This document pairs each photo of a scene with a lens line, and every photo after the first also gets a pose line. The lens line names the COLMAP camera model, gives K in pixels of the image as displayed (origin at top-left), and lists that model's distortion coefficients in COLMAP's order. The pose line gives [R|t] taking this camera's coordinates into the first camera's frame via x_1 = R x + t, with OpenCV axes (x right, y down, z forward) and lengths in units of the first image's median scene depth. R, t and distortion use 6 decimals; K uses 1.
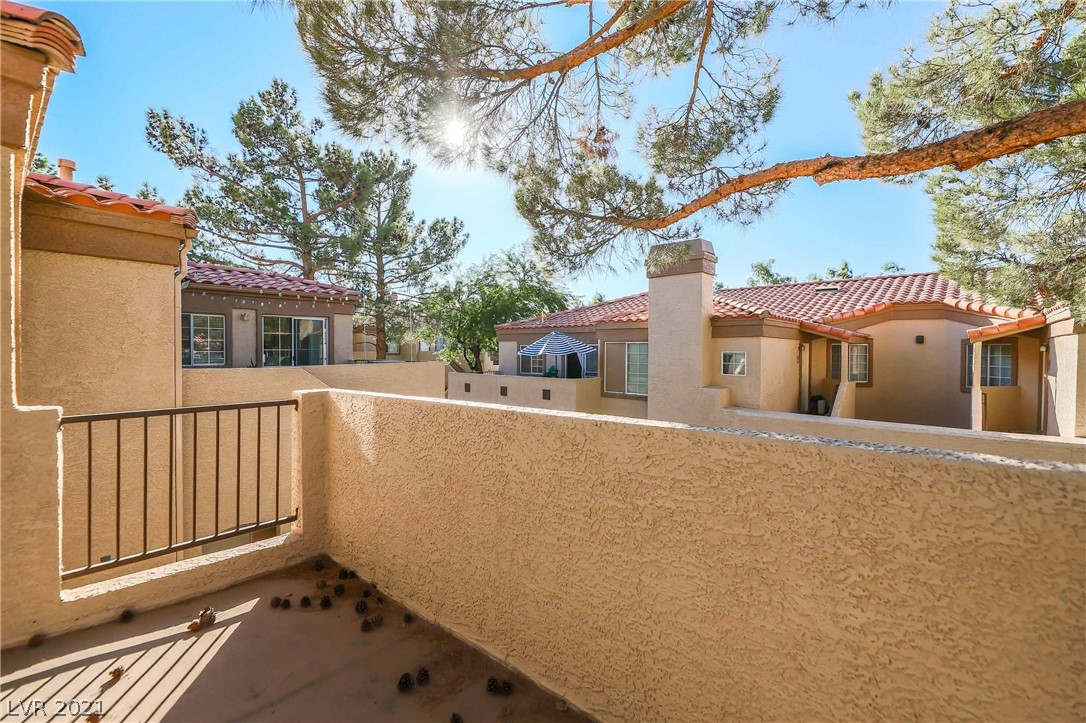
lens RADIAL K [[450.8, 0, 539.3], [0, 450.8, 356.8], [0, 0, 1]] dist [-0.001424, -0.000331]
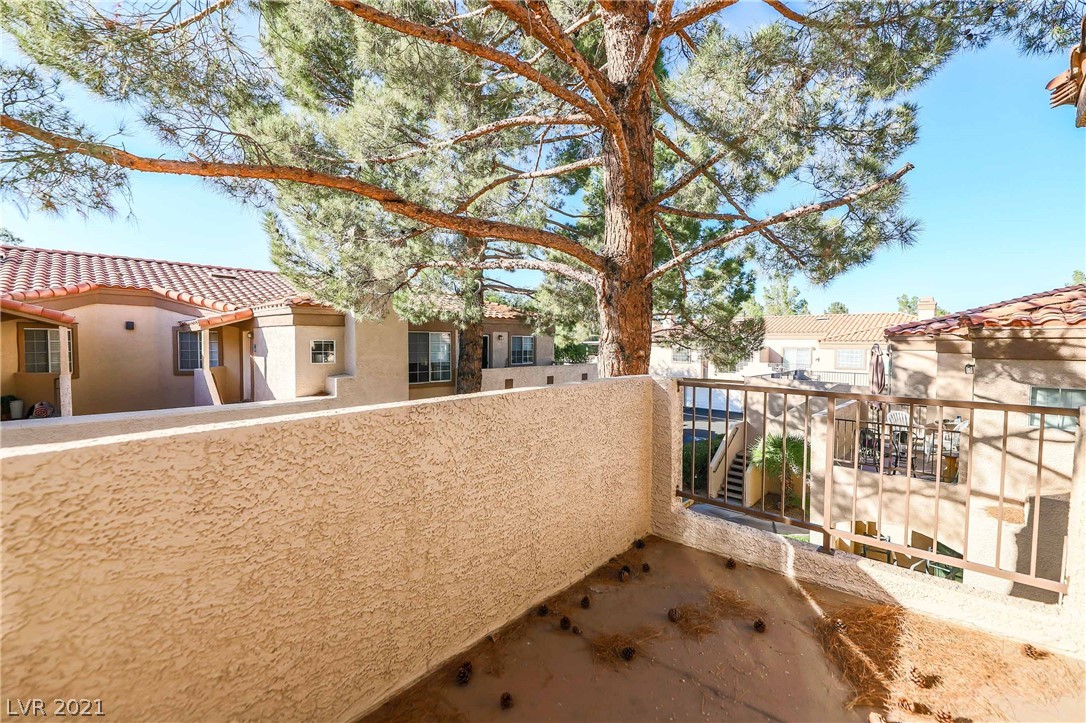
lens RADIAL K [[450.8, 0, 539.3], [0, 450.8, 356.8], [0, 0, 1]] dist [-0.001424, -0.000331]
pose [[0.058427, -0.040991, 0.997450, -0.114217], [0.010878, 0.999123, 0.040422, -0.001488], [-0.998232, 0.008488, 0.058822, 0.083209]]
